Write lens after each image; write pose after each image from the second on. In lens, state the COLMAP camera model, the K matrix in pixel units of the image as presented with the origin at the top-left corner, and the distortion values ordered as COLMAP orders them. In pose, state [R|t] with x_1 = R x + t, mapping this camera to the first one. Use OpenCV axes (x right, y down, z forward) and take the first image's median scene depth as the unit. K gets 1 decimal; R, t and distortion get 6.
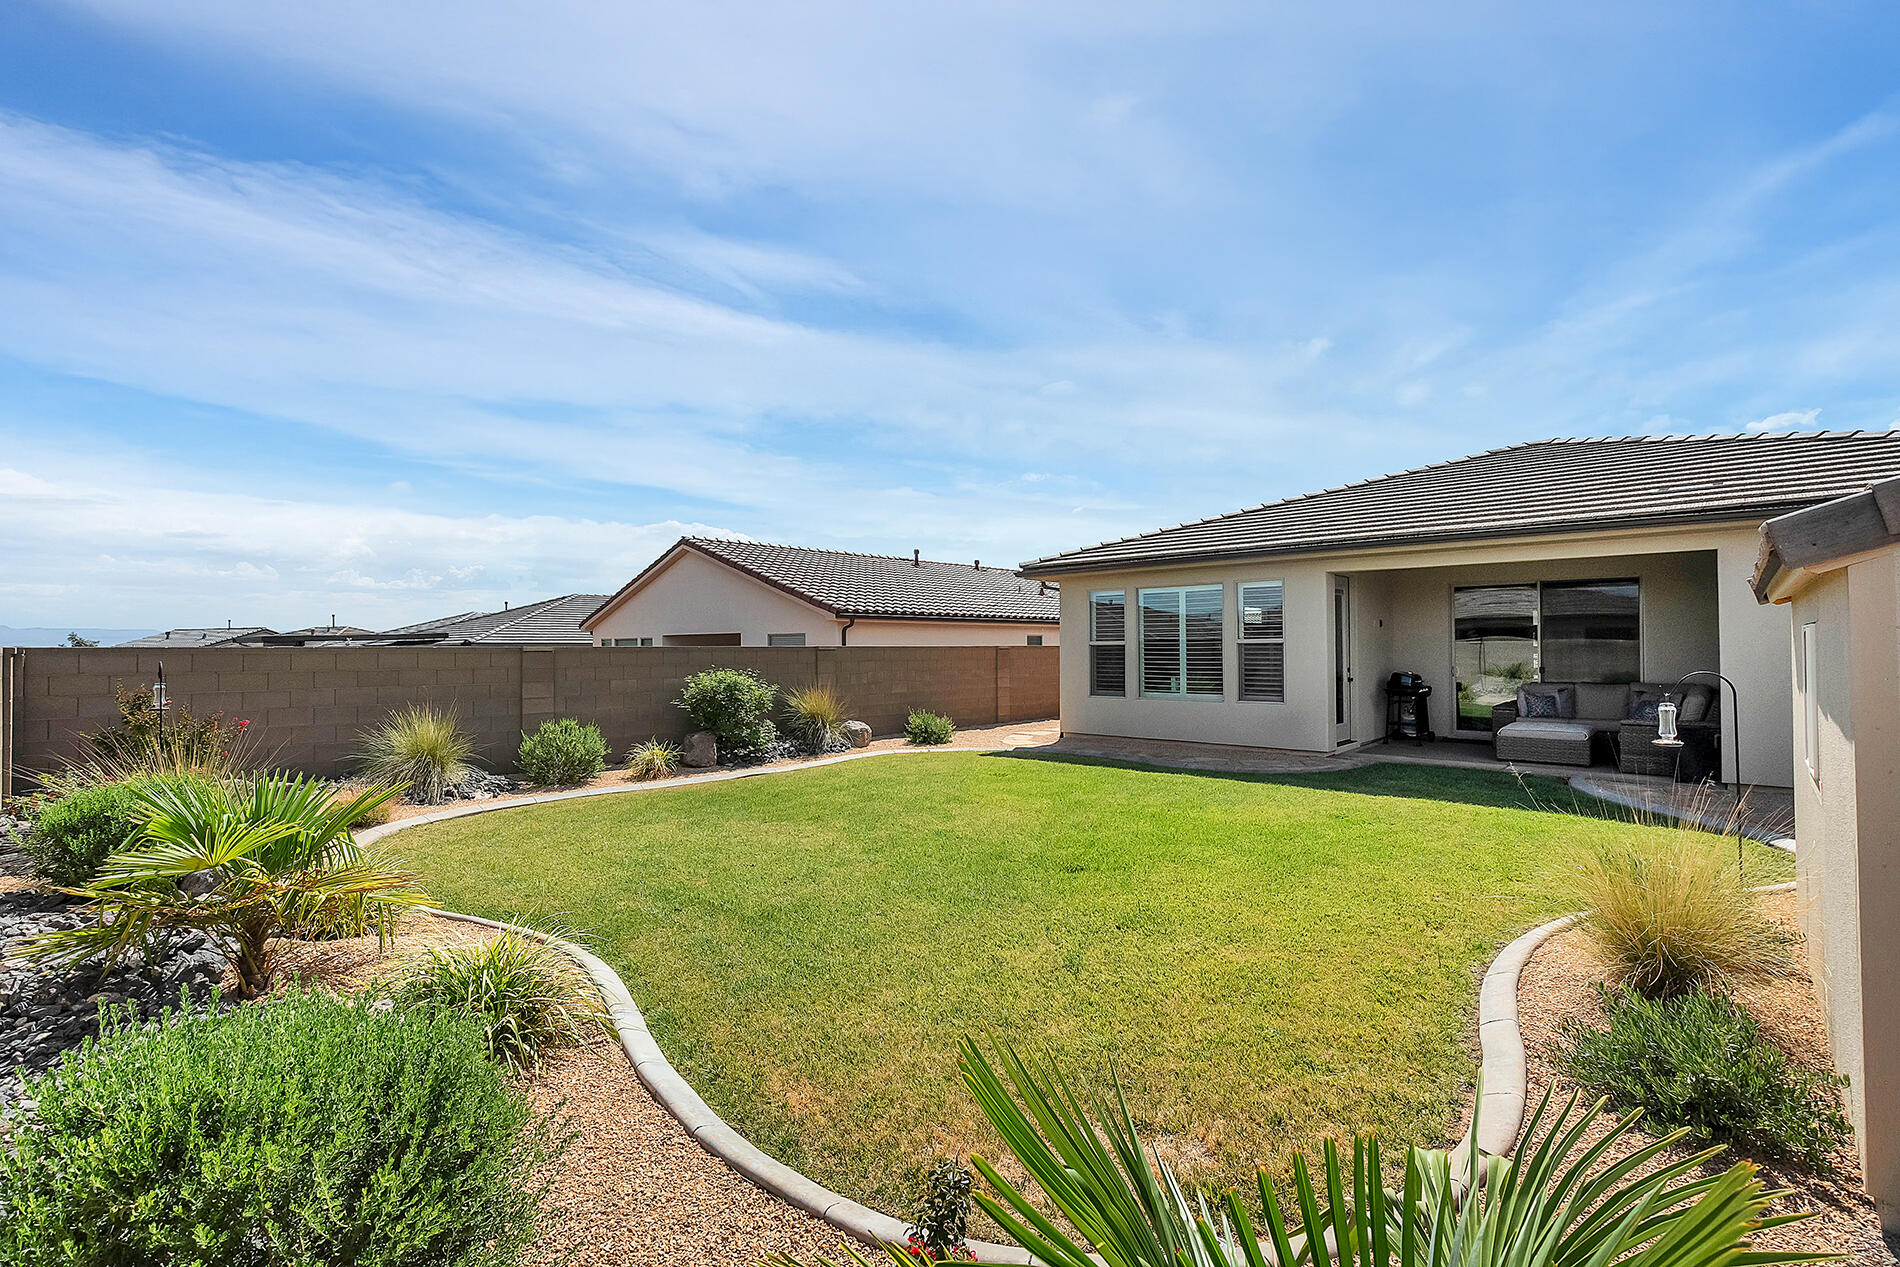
lens RADIAL K [[868.9, 0, 935.5], [0, 868.9, 639.7], [0, 0, 1]] dist [0.000460, 0.000084]
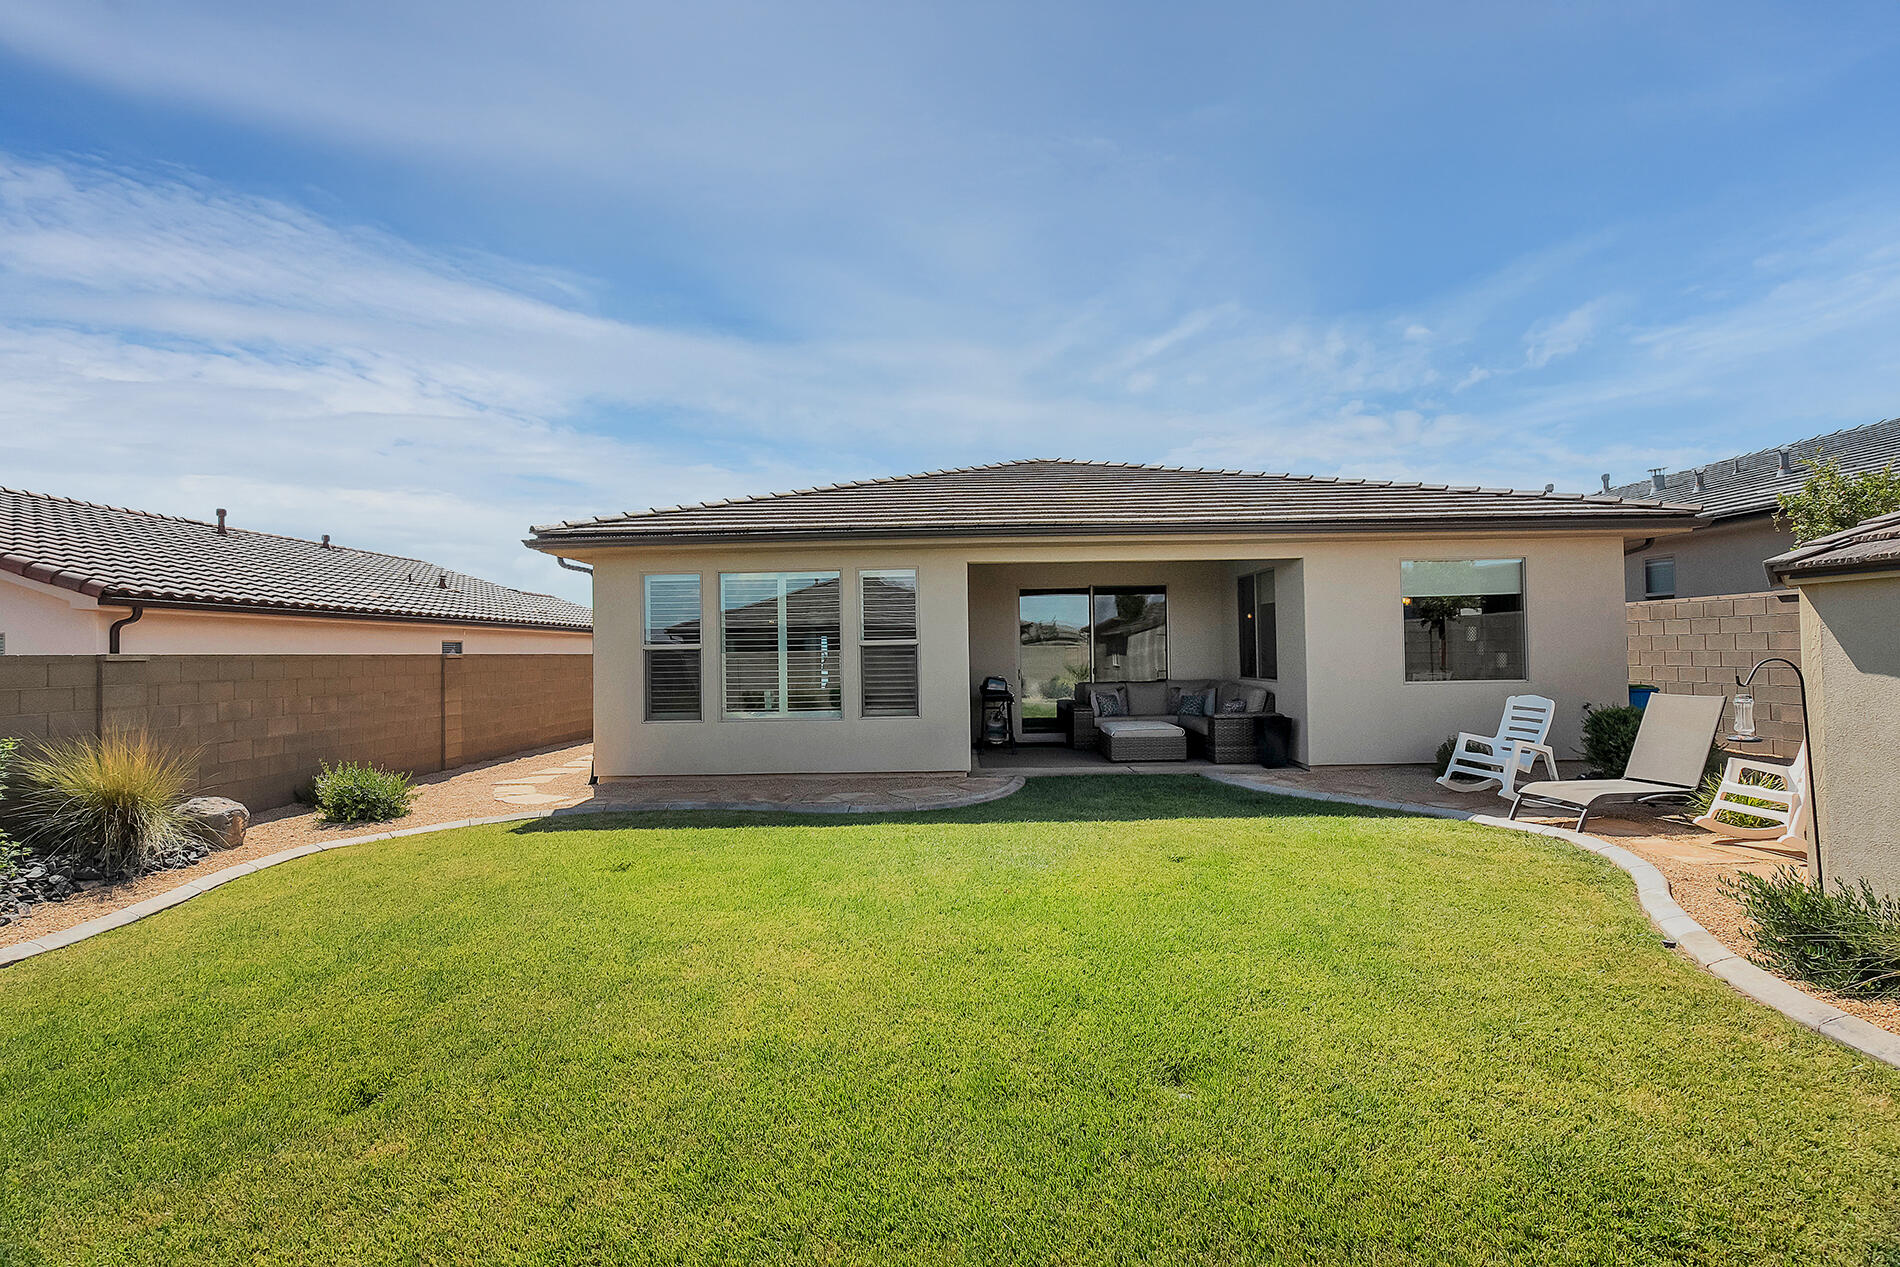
lens RADIAL K [[868.9, 0, 964.3], [0, 868.9, 630.3], [0, 0, 1]] dist [0.000460, 0.000084]
pose [[0.734869, 0.010778, 0.678123, -0.113450], [0.004287, 0.999780, -0.020535, 0.005949], [-0.678195, 0.017998, 0.734662, 0.305330]]
